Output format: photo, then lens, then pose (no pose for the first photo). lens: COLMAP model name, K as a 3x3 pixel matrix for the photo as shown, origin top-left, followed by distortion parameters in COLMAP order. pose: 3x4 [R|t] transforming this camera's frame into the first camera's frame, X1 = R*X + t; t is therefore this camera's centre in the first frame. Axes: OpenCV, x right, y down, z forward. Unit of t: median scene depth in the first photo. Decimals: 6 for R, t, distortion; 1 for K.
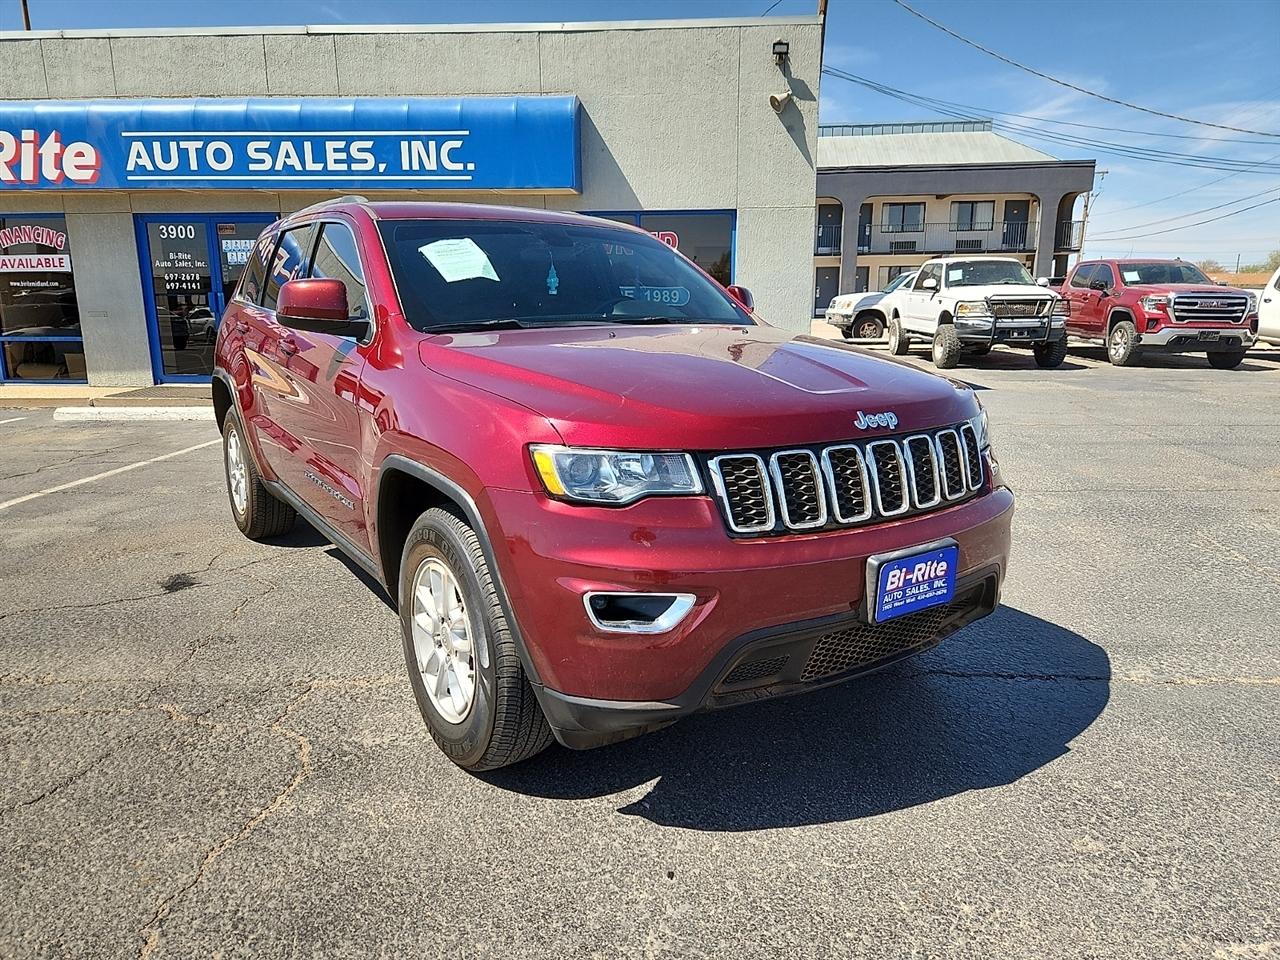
lens RADIAL K [[852.0, 0, 649.6], [0, 852.0, 482.3], [0, 0, 1]] dist [0.072278, -0.060310]
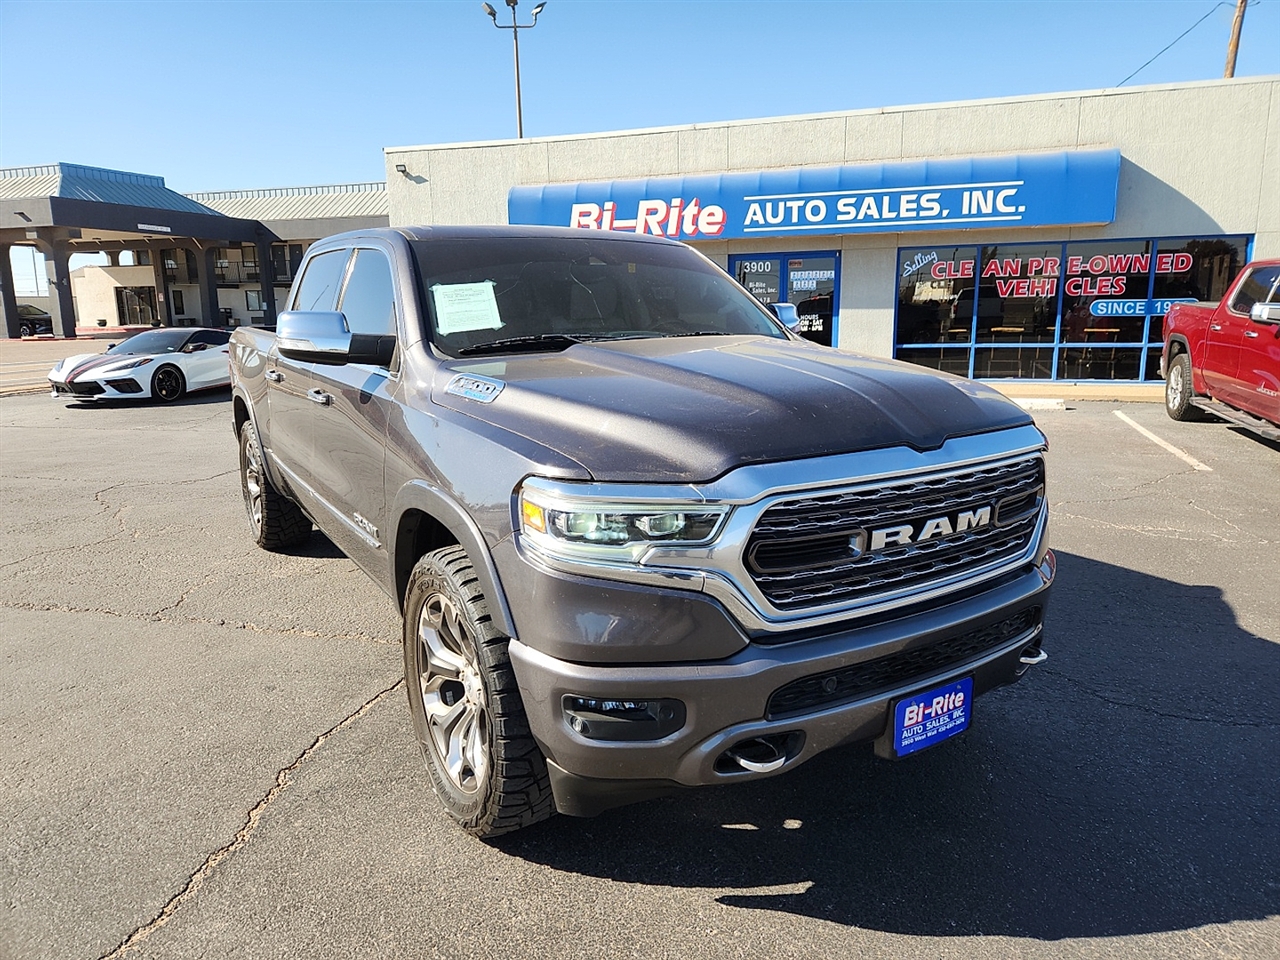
lens RADIAL K [[851.0, 0, 638.8], [0, 851.0, 472.4], [0, 0, 1]] dist [0.074589, -0.062745]
pose [[0.967218, 0.040464, -0.250702, -0.404814], [-0.043705, 0.999017, -0.007372, 0.050762], [0.250157, 0.018087, 0.968036, -0.347040]]
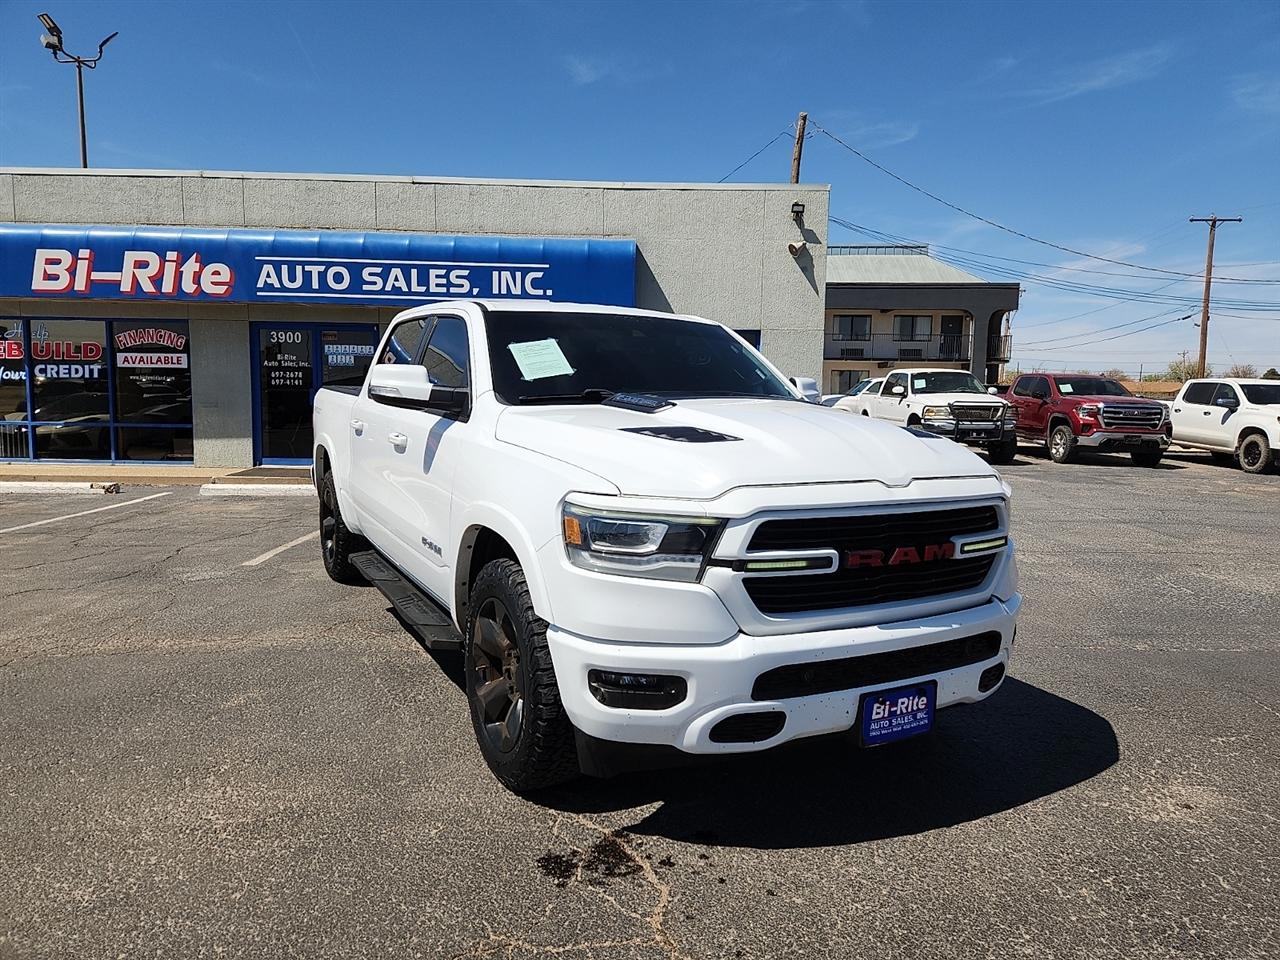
lens RADIAL K [[852.0, 0, 643.3], [0, 852.0, 478.8], [0, 0, 1]] dist [0.072278, -0.060310]
pose [[0.997733, 0.013885, 0.065842, -0.146485], [-0.006585, 0.993929, -0.109823, 0.028337], [-0.066967, 0.109141, 0.991768, -0.179532]]
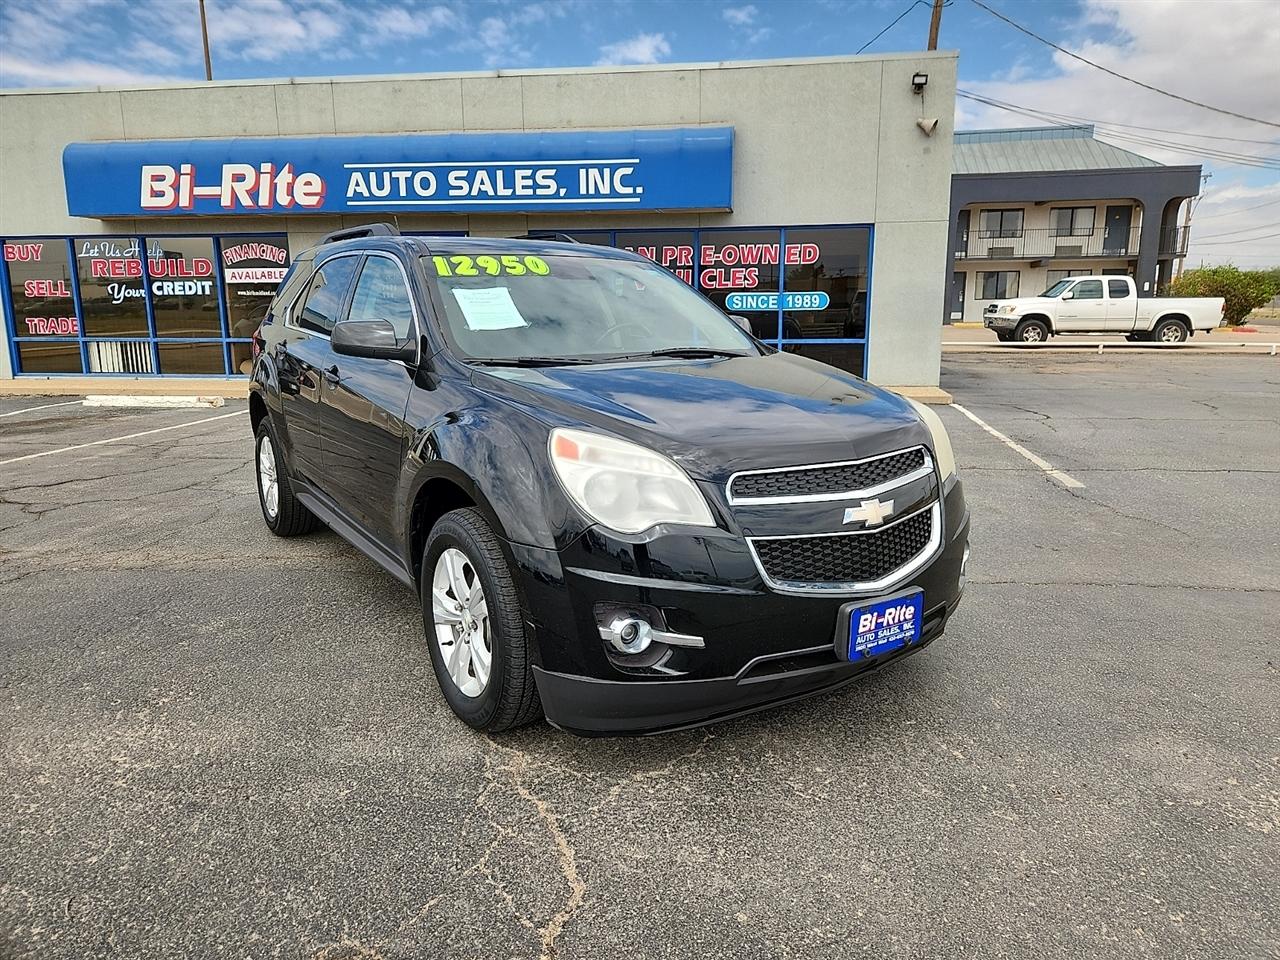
lens RADIAL K [[852.0, 0, 654.0], [0, 852.0, 471.2], [0, 0, 1]] dist [0.072278, -0.060310]
pose [[0.996766, 0.015108, -0.078931, -0.090588], [-0.016586, 0.999699, -0.018102, 0.025226], [0.078634, 0.019353, 0.996716, -0.119901]]
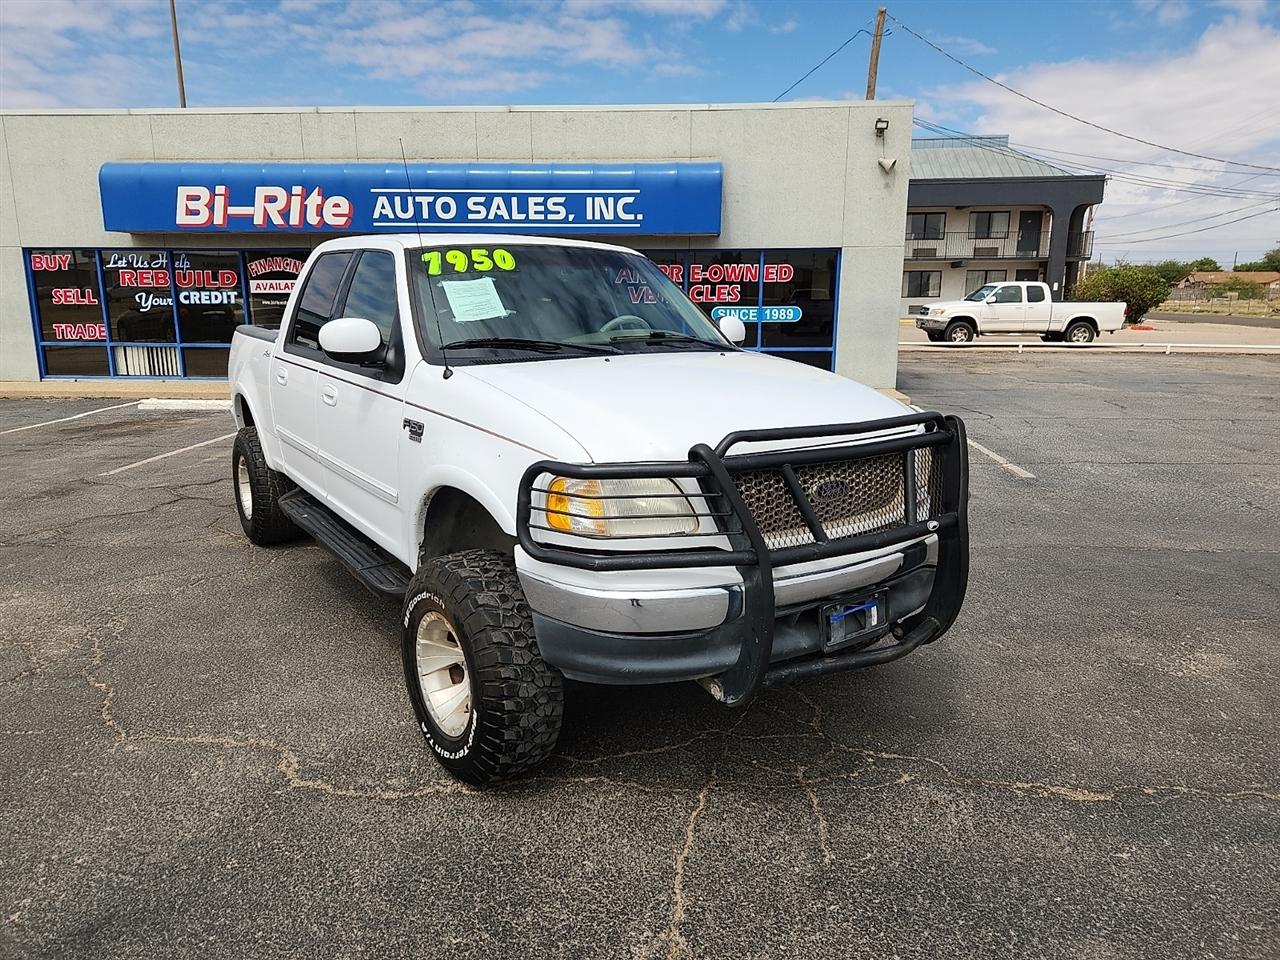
lens RADIAL K [[851.0, 0, 635.3], [0, 851.0, 474.8], [0, 0, 1]] dist [0.074589, -0.062745]
pose [[0.999942, 0.007592, -0.007664, -0.196089], [-0.007587, 0.999971, 0.000614, 0.020505], [0.007668, -0.000556, 0.999970, -0.281100]]
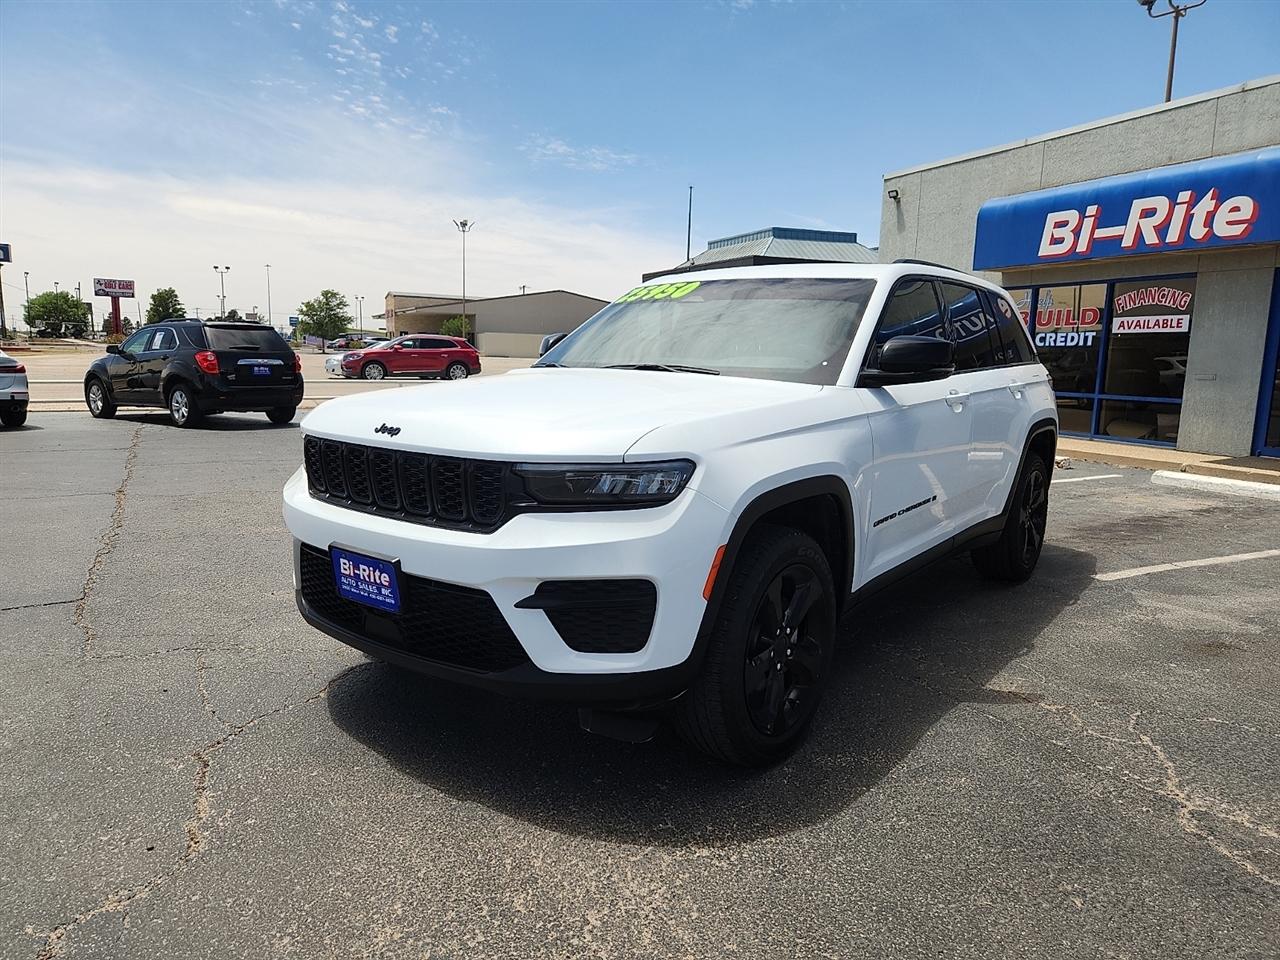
lens RADIAL K [[852.0, 0, 651.3], [0, 852.0, 476.6], [0, 0, 1]] dist [0.072278, -0.060310]
pose [[0.492232, 0.143209, -0.858603, -0.117472], [-0.203493, 0.977974, 0.046458, -0.010203], [0.846344, 0.151851, 0.510532, 0.031786]]
